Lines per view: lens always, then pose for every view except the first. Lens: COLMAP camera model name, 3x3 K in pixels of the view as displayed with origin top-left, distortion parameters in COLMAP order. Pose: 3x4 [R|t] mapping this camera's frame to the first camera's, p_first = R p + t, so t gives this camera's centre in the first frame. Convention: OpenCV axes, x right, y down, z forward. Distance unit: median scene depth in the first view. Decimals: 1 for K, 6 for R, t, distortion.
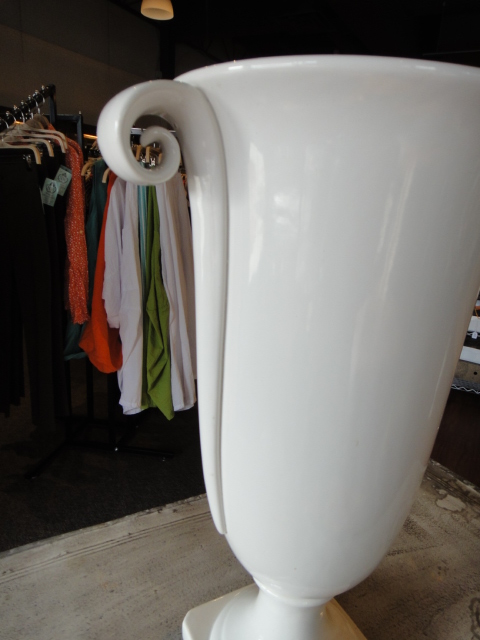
lens RADIAL K [[452.6, 0, 244.9], [0, 452.6, 323.2], [0, 0, 1]] dist [0.008181, -0.004276]
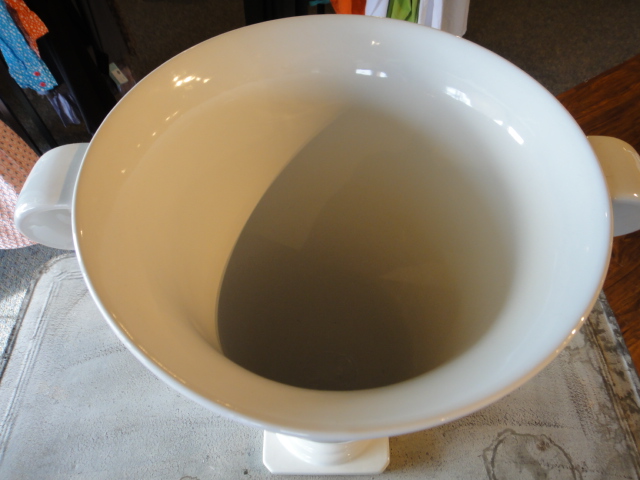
lens RADIAL K [[452.6, 0, 323.8], [0, 452.6, 230.4], [0, 0, 1]] dist [0.008181, -0.004276]
pose [[0.884707, 0.343047, -0.315615, 0.108810], [-0.073849, 0.771665, 0.631728, -0.186104], [0.460261, -0.535586, 0.708031, 0.092875]]
